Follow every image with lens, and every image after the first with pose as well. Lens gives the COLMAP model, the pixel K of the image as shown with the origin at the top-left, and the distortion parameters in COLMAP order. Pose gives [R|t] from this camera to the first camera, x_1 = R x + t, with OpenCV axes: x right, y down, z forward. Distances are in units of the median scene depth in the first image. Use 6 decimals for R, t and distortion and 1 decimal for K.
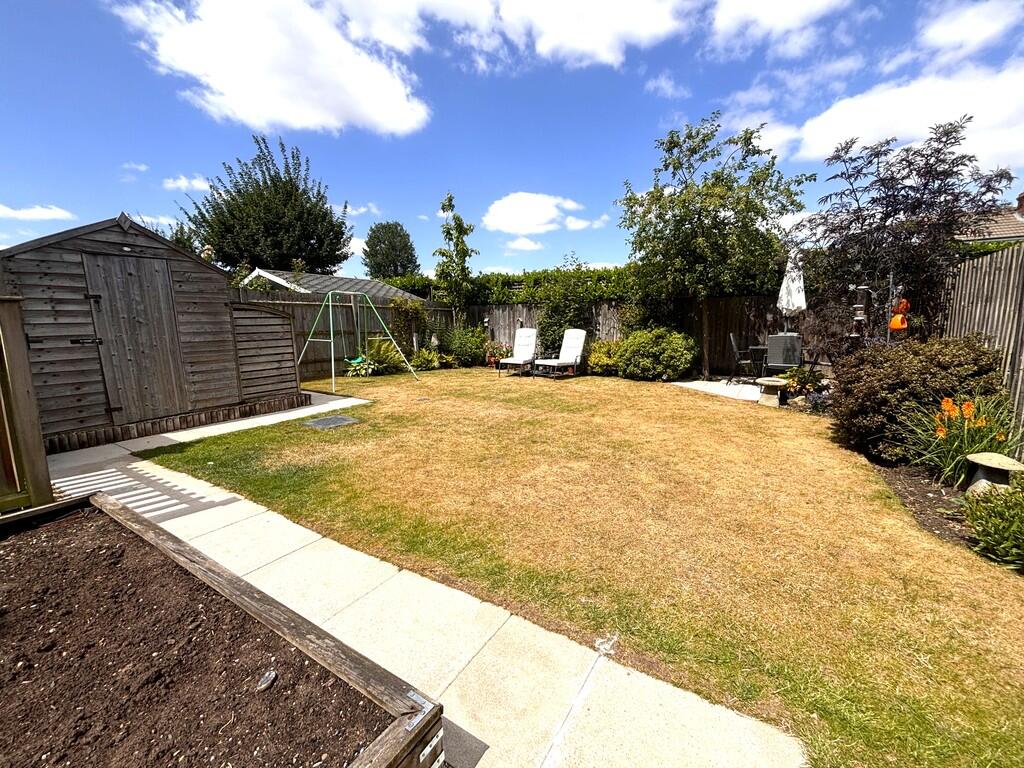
lens RADIAL K [[410.8, 0, 512.0], [0, 410.8, 384.0], [0, 0, 1]] dist [-0.000818, -0.000368]
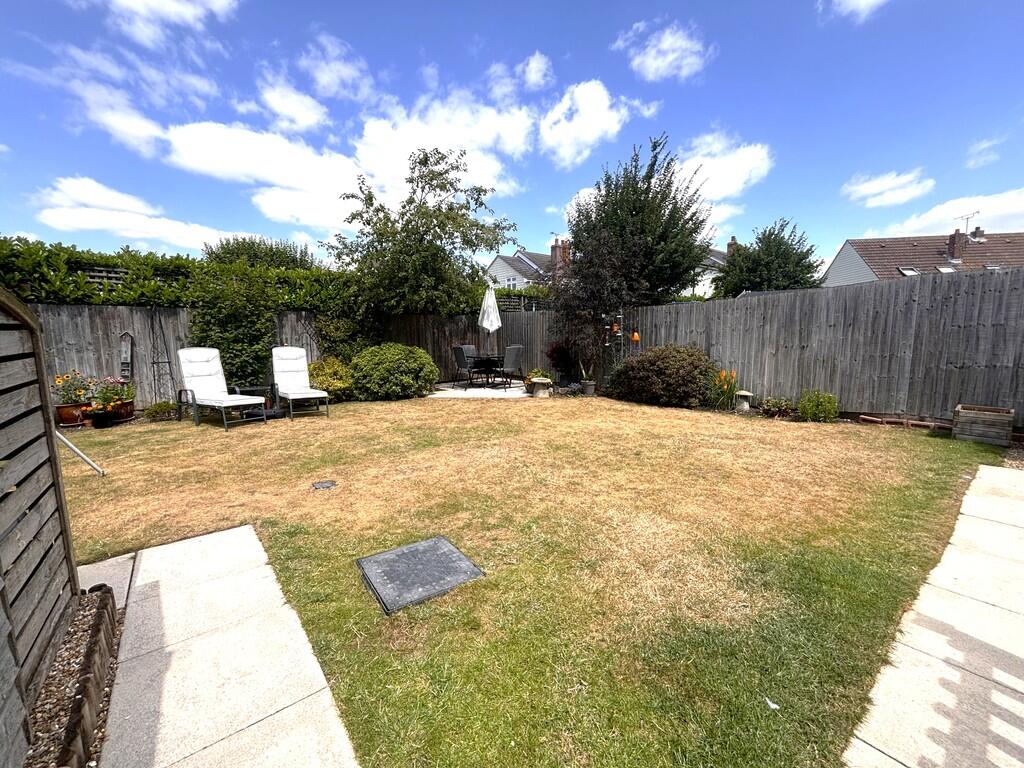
lens RADIAL K [[410.8, 0, 512.0], [0, 410.8, 384.0], [0, 0, 1]] dist [-0.000818, -0.000368]
pose [[0.332818, -0.113391, 0.936149, -0.970751], [0.142739, 0.987363, 0.068848, -0.144602], [-0.932125, 0.110712, 0.344797, 0.899029]]
